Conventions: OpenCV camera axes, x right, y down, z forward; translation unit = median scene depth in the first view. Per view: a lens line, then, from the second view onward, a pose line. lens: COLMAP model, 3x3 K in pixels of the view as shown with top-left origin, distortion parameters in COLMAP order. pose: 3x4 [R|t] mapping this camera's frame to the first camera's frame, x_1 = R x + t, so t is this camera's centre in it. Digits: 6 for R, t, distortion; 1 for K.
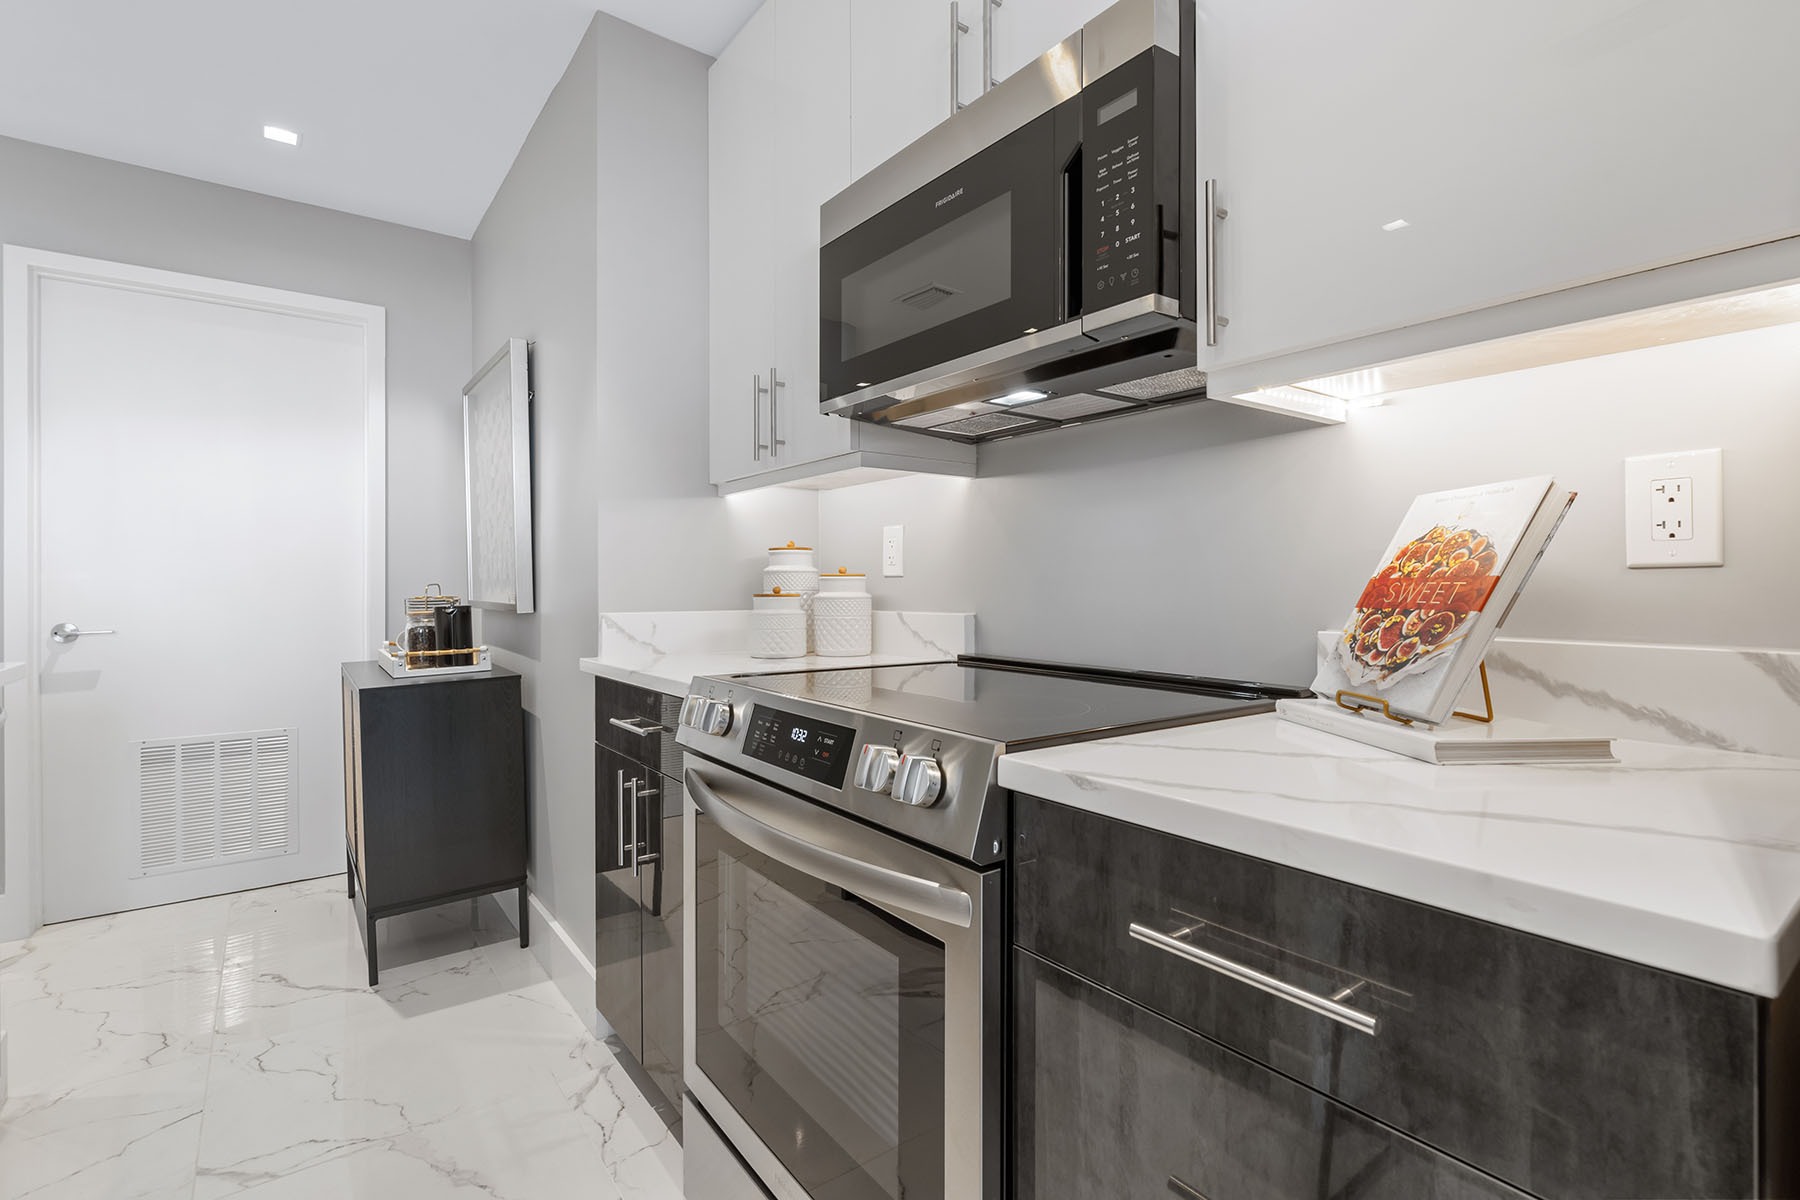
lens RADIAL K [[845.4, 0, 901.5], [0, 845.4, 593.9], [0, 0, 1]] dist [0.001958, 0.000950]
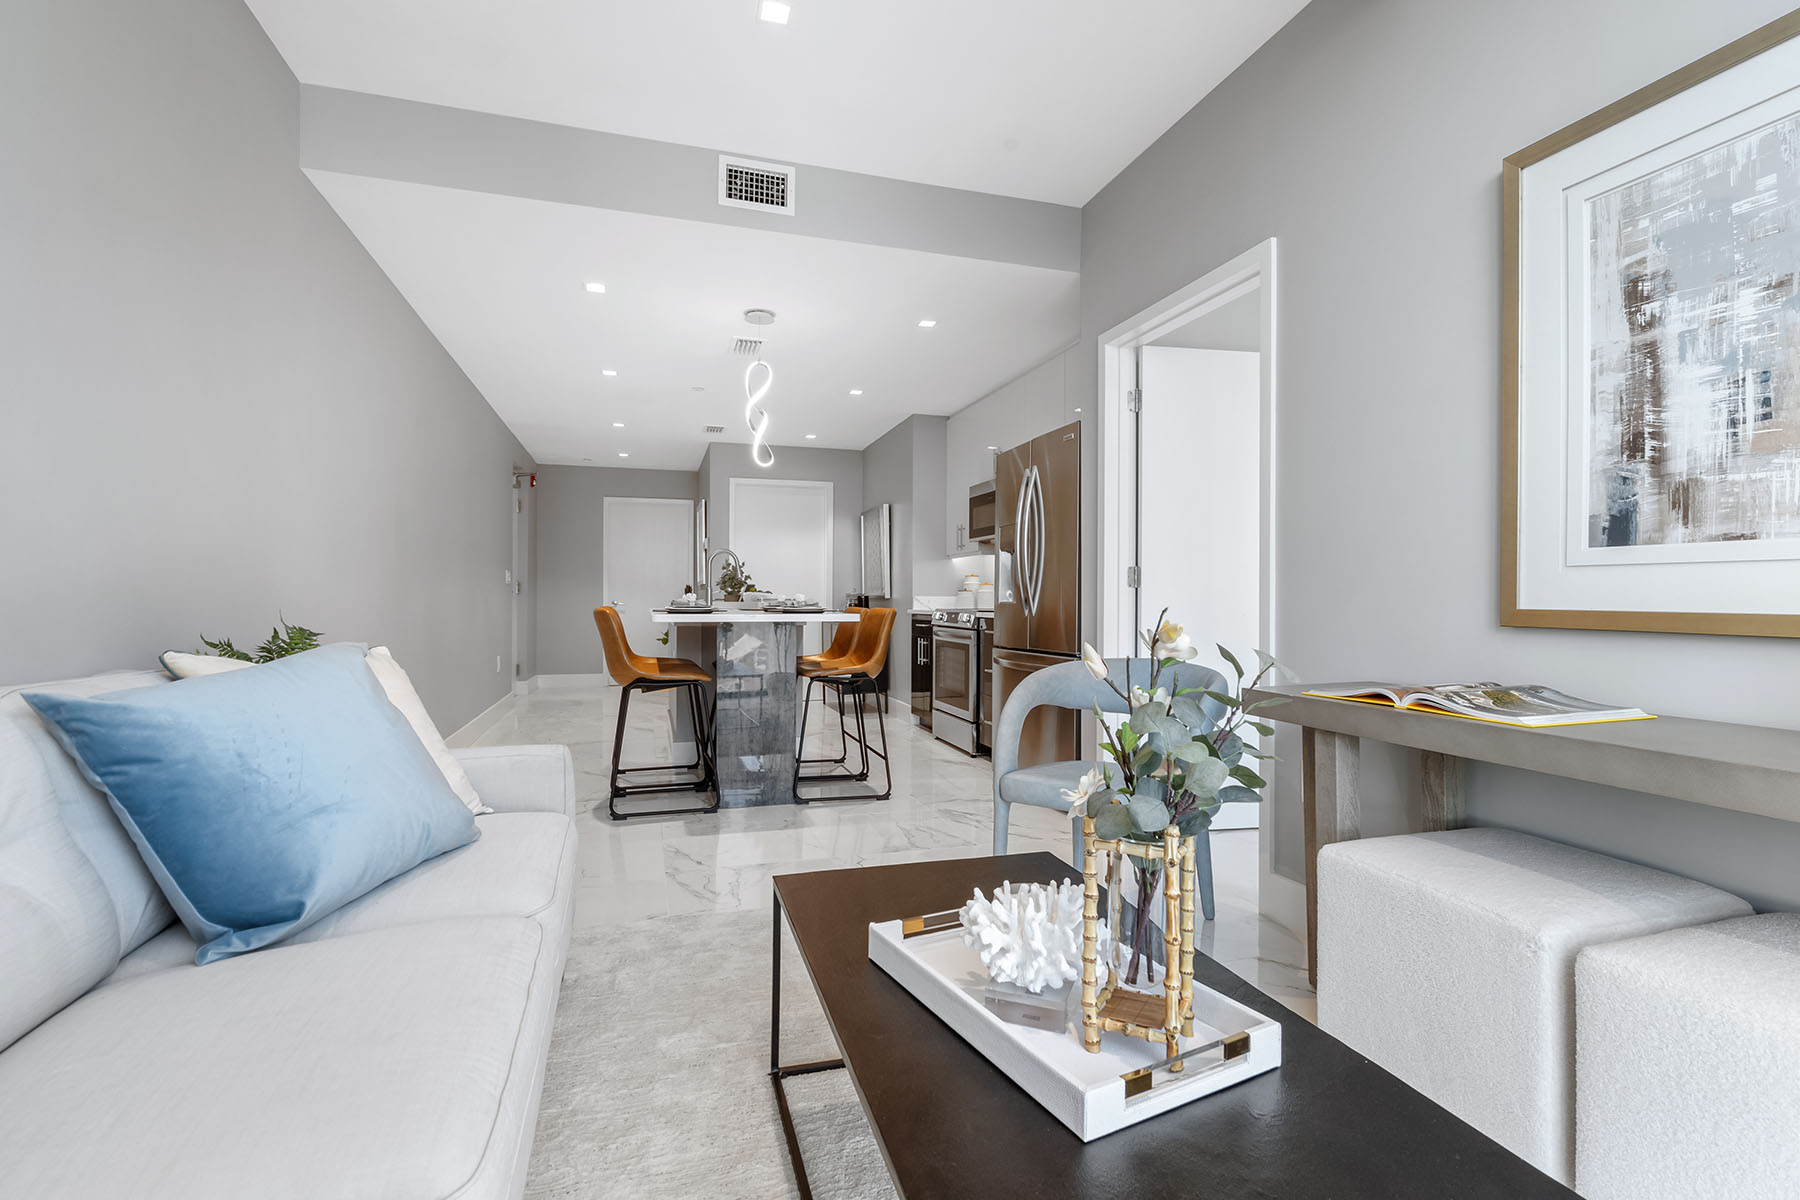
lens RADIAL K [[842.6, 0, 905.8], [0, 842.6, 596.6], [0, 0, 1]] dist [0.001412, 0.001322]
pose [[0.943377, 0.007358, -0.331642, 0.890494], [-0.014007, 0.999746, -0.017663, 0.103785], [0.331428, 0.021309, 0.943240, -2.654542]]
